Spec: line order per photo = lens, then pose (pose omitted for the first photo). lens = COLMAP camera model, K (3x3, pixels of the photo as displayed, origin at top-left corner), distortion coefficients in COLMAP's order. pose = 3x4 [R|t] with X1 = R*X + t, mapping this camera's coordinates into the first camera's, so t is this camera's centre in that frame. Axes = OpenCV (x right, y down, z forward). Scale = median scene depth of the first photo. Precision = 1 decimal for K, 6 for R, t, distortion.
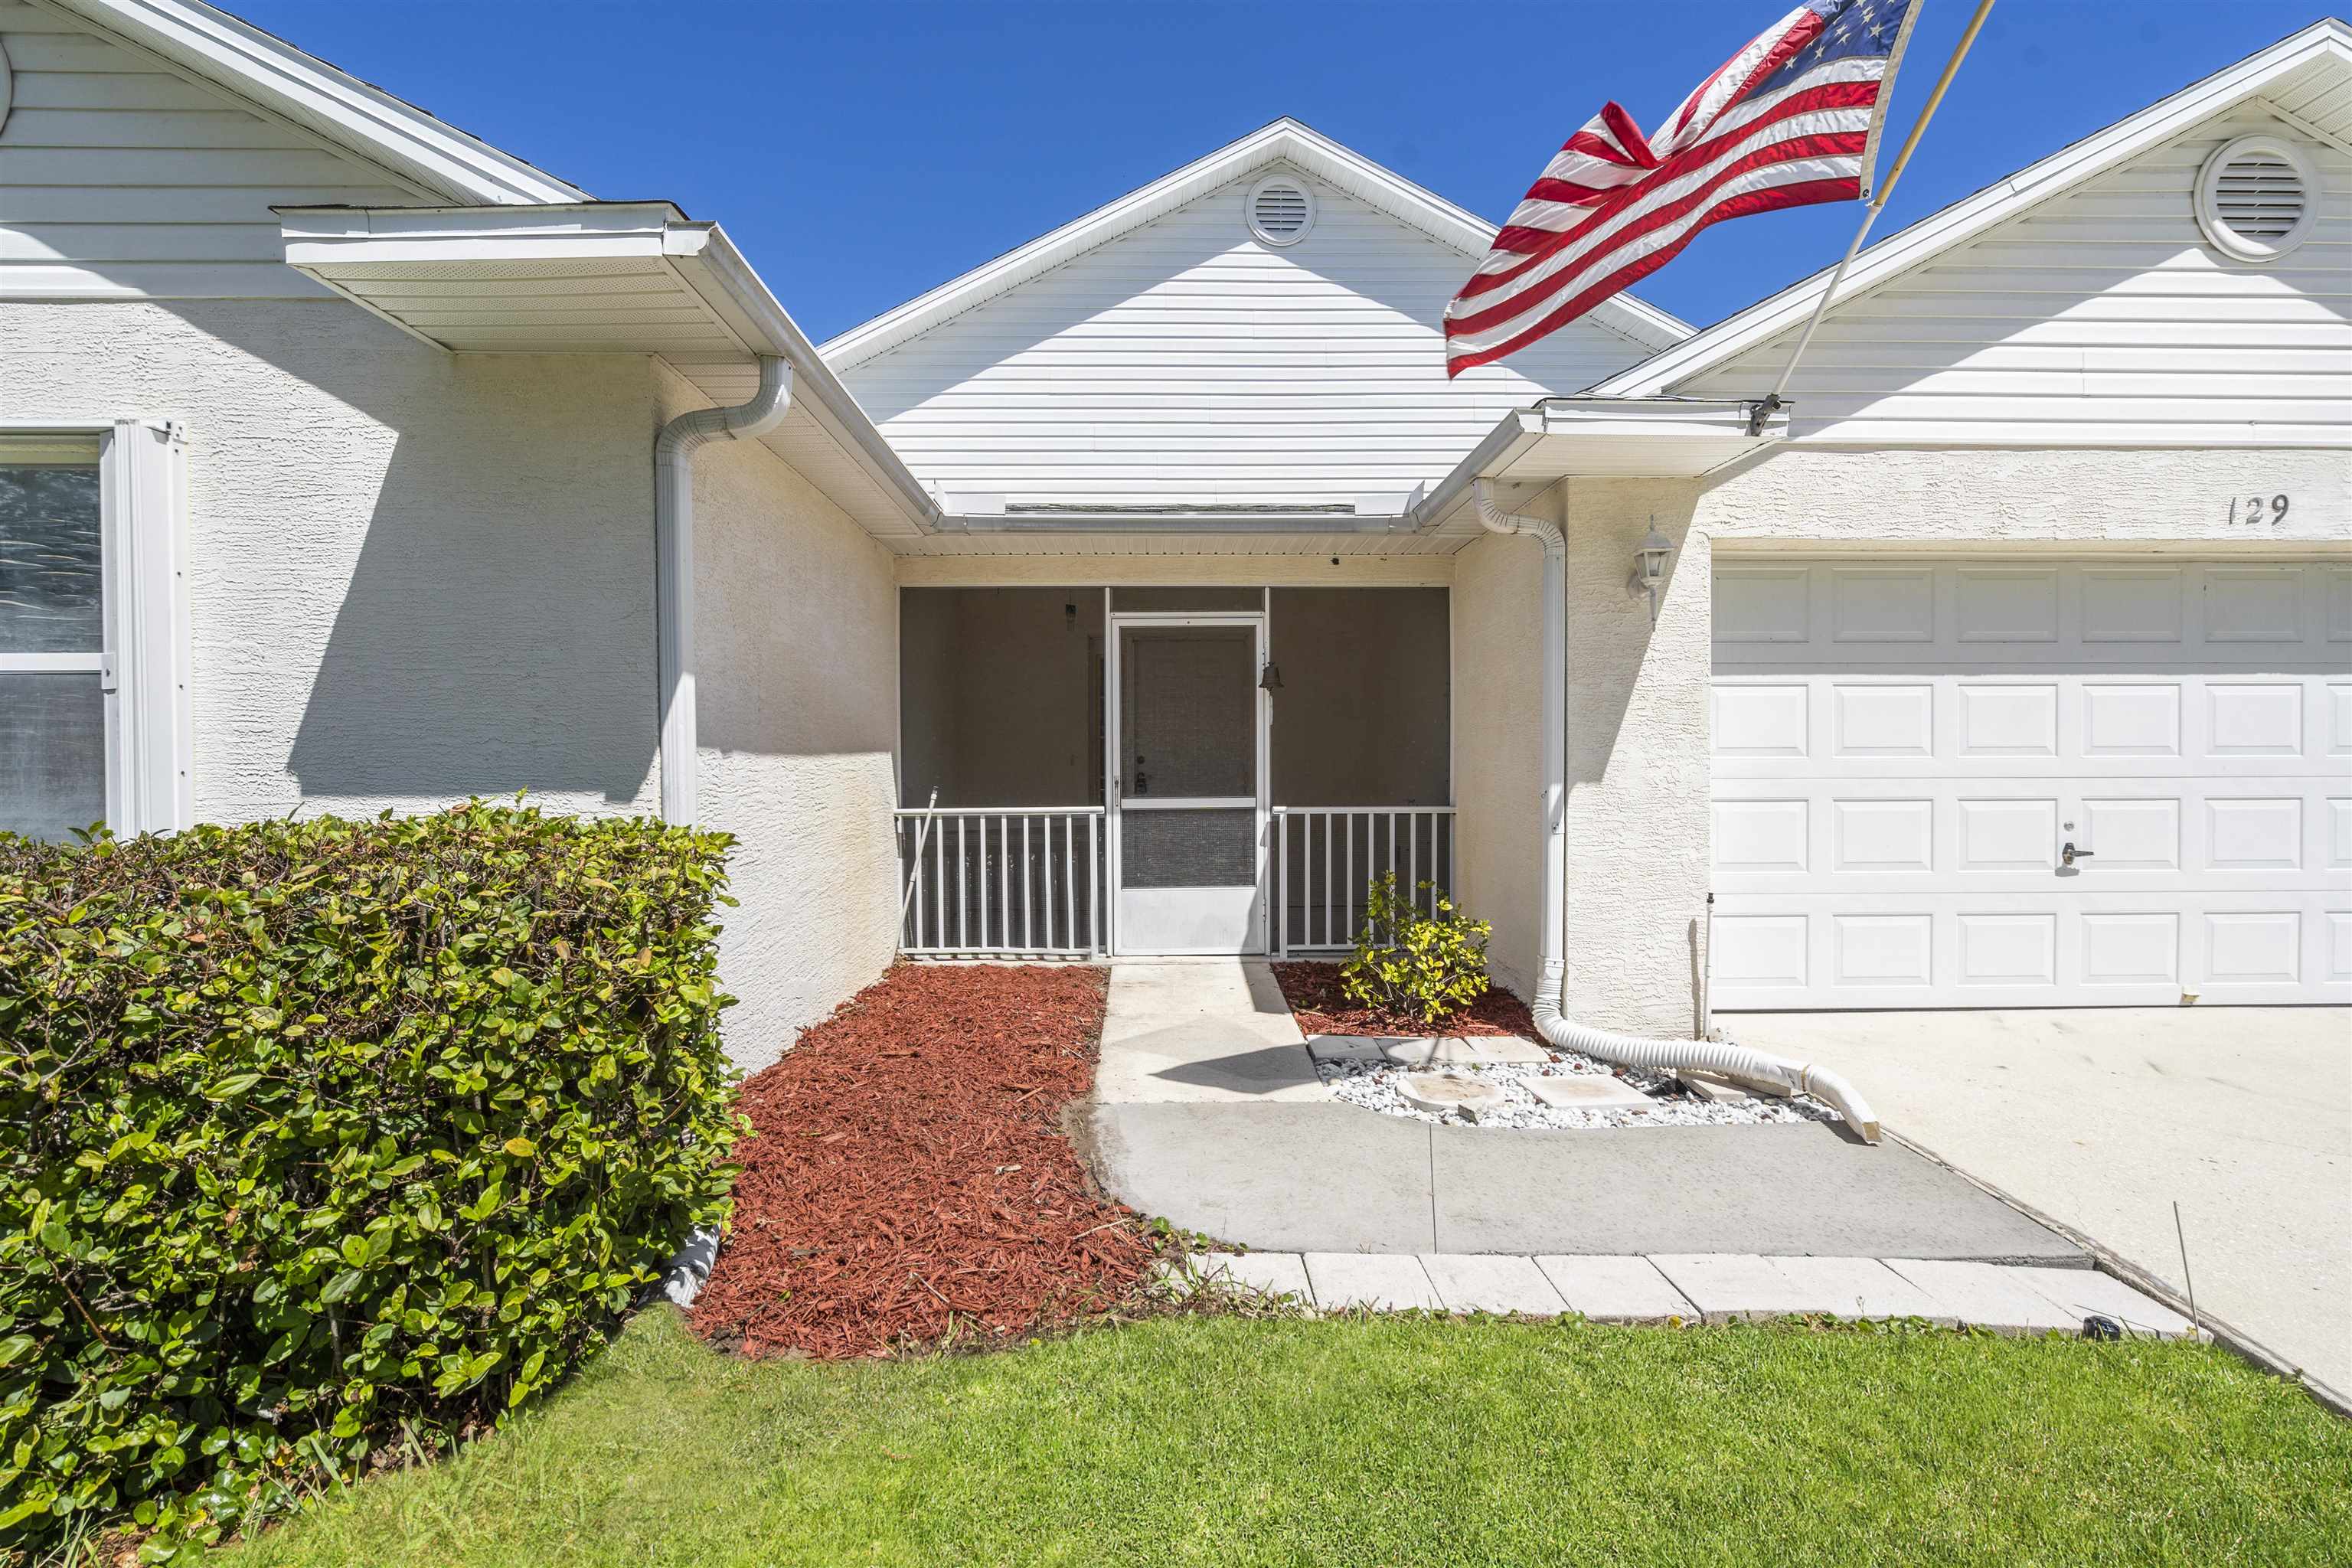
lens RADIAL K [[1062.1, 0, 1173.7], [0, 1062.1, 781.0], [0, 0, 1]] dist [-0.003001, 0.000697]
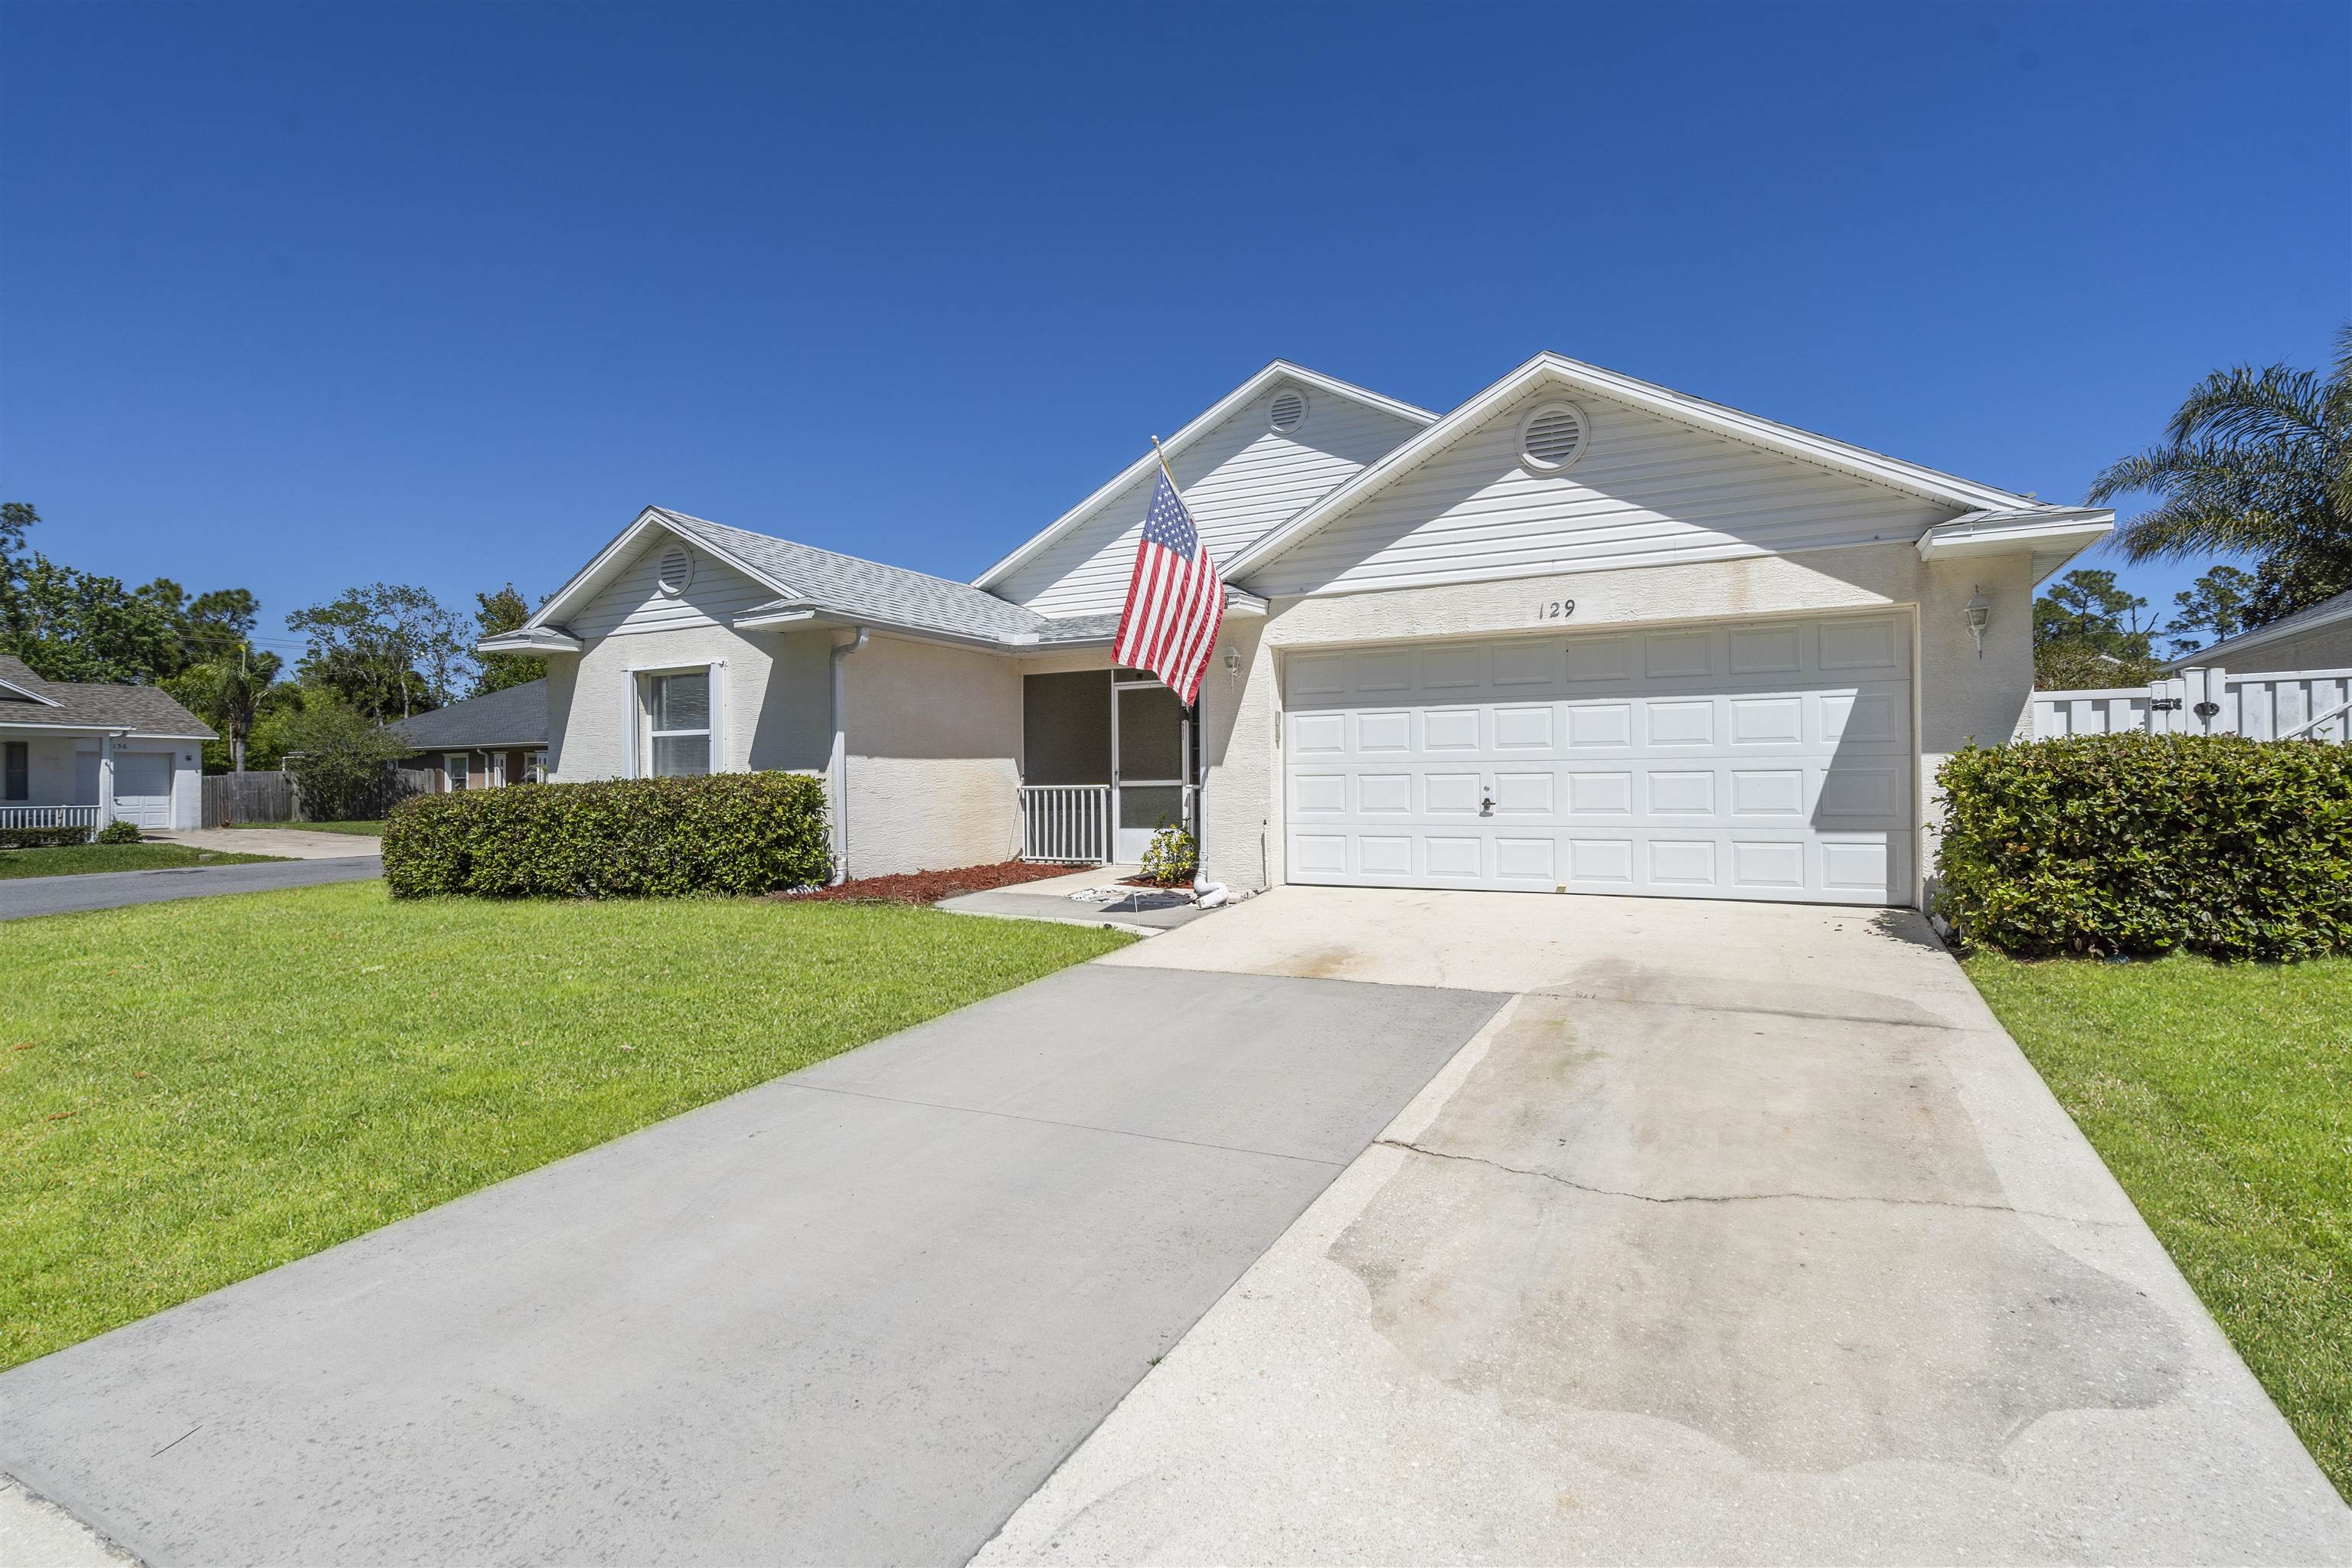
lens RADIAL K [[1138.3, 0, 1165.9], [0, 1138.3, 778.3], [0, 0, 1]] dist [0.003539, 0.000469]
pose [[0.870802, -0.005234, -0.491606, 1.381124], [-0.003368, 0.999856, -0.016611, 0.061786], [0.491622, 0.016121, 0.870660, -0.978210]]
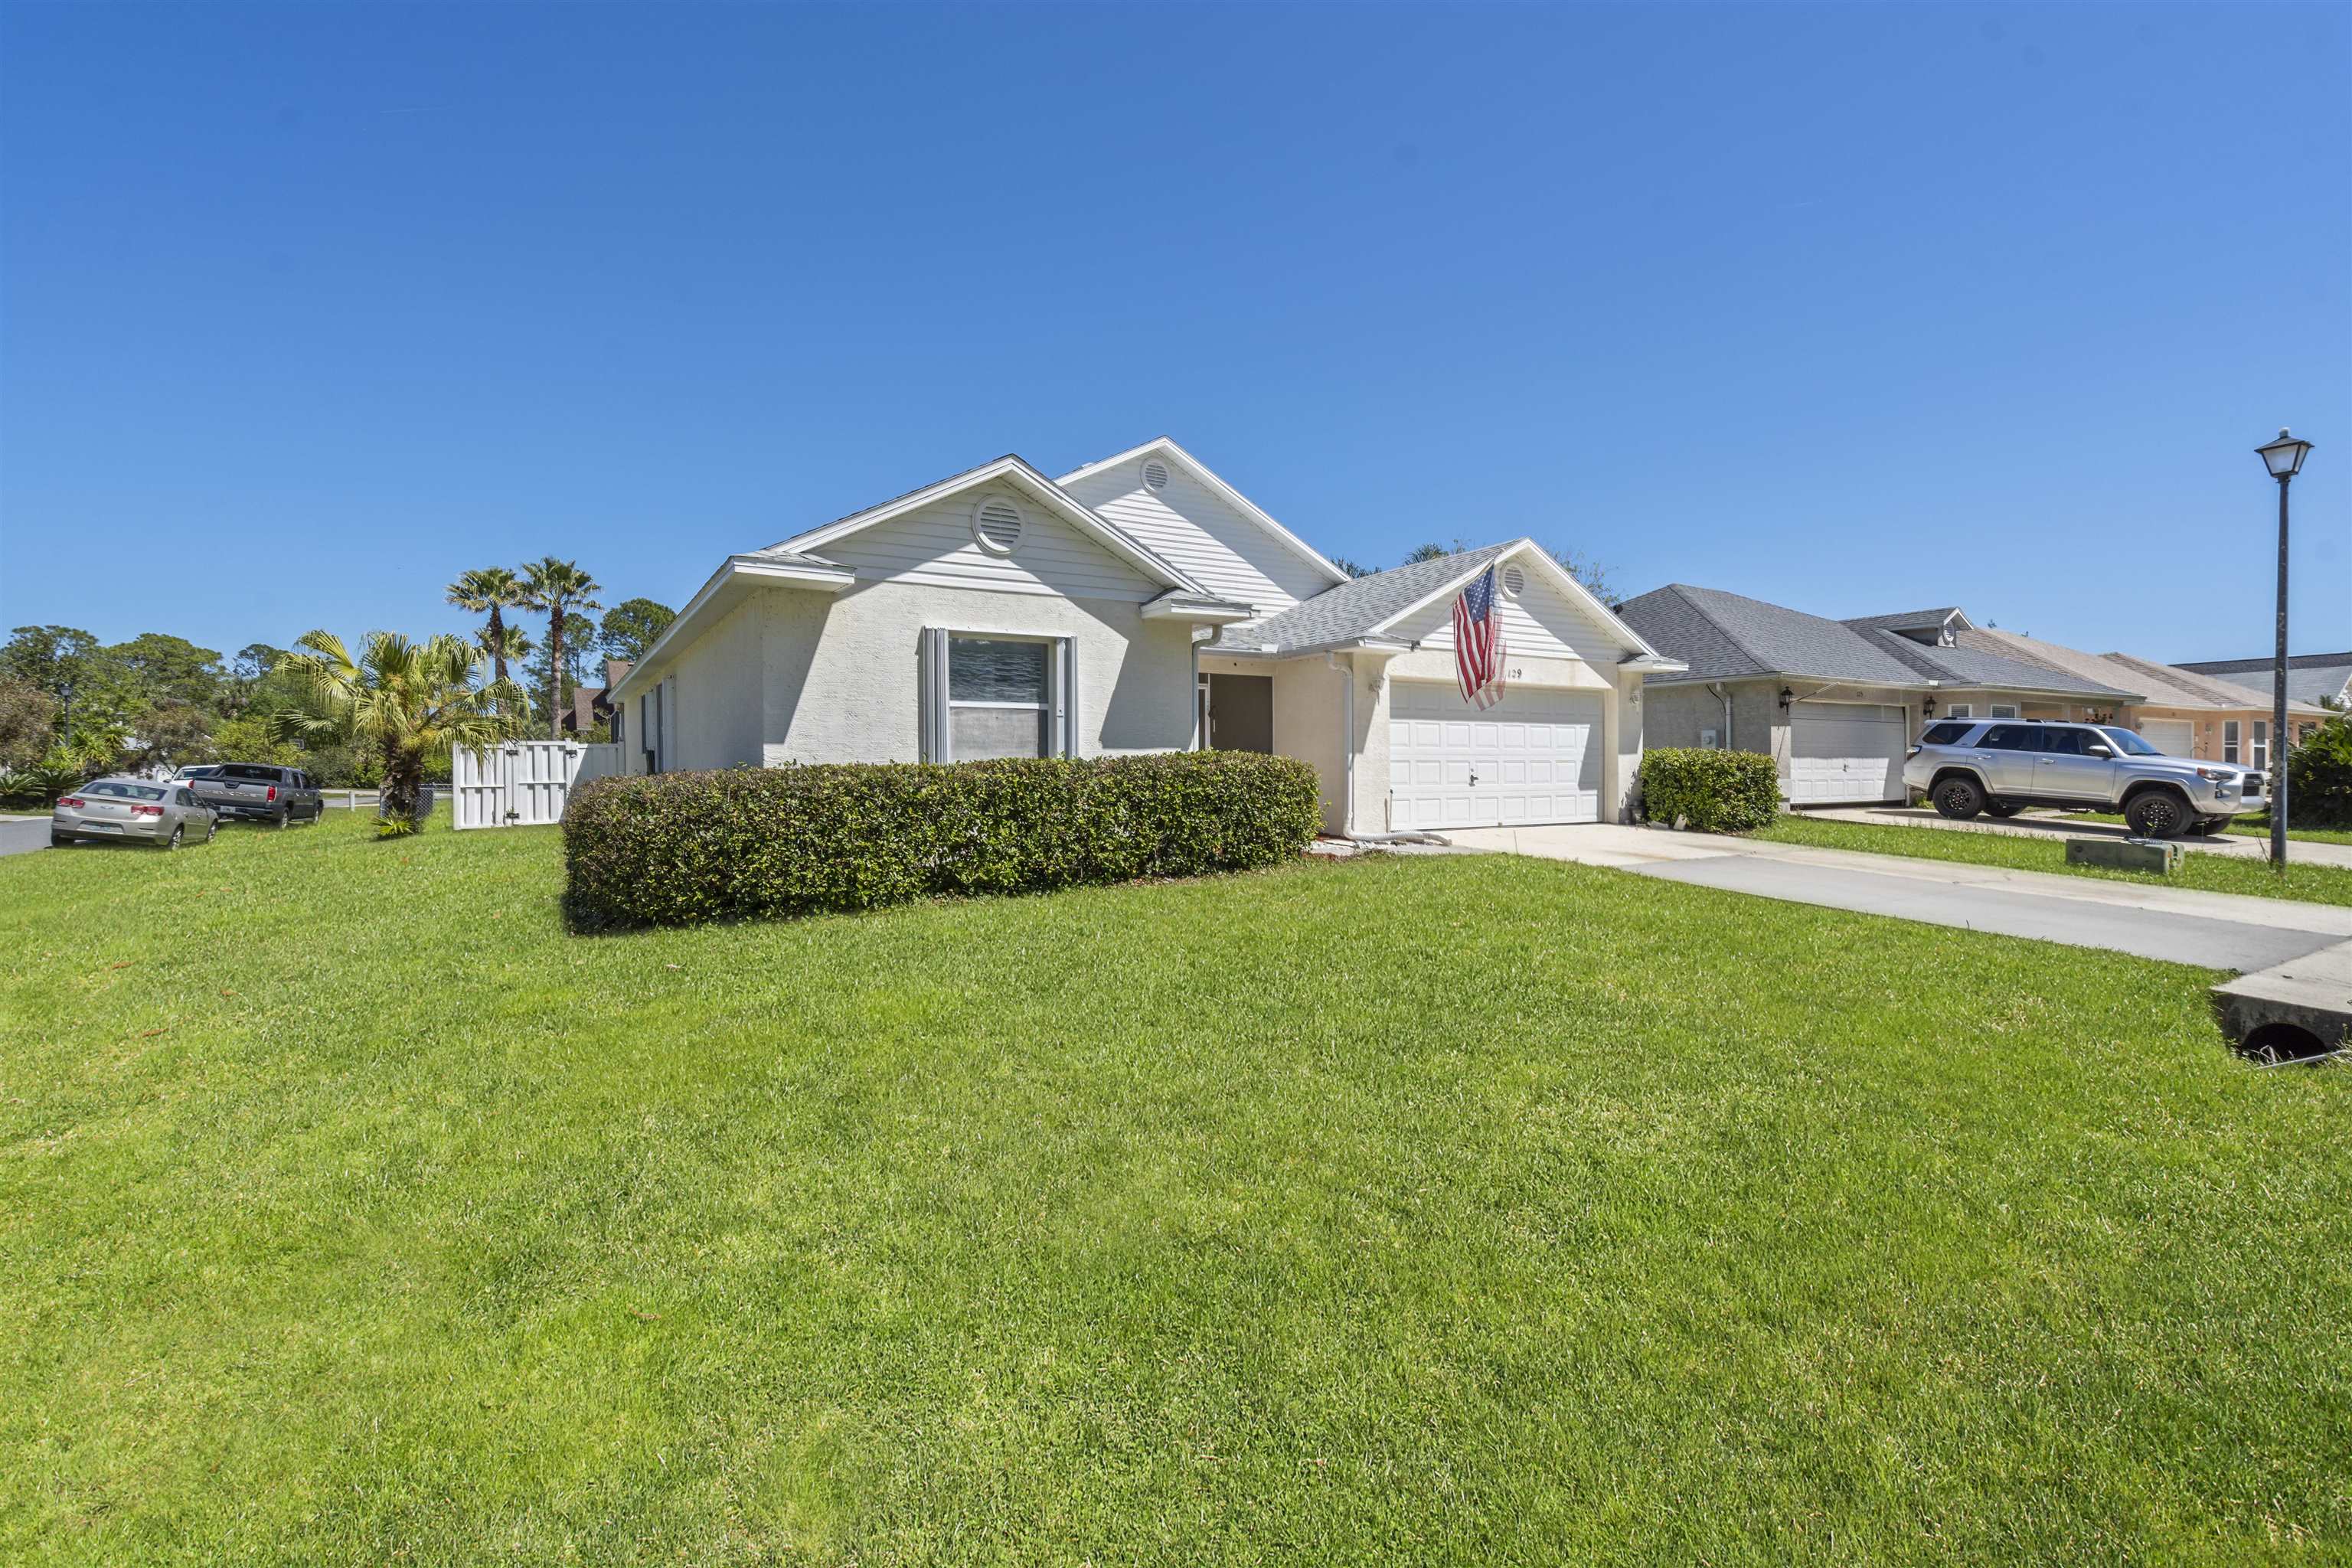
lens RADIAL K [[1038.8, 0, 1176.0], [0, 1038.8, 784.0], [0, 0, 1]] dist [-0.002965, -0.000107]
pose [[0.867471, -0.006833, 0.497441, -1.519462], [0.007331, 0.999973, 0.000951, 0.078079], [-0.497434, 0.002822, 0.867497, -1.292083]]
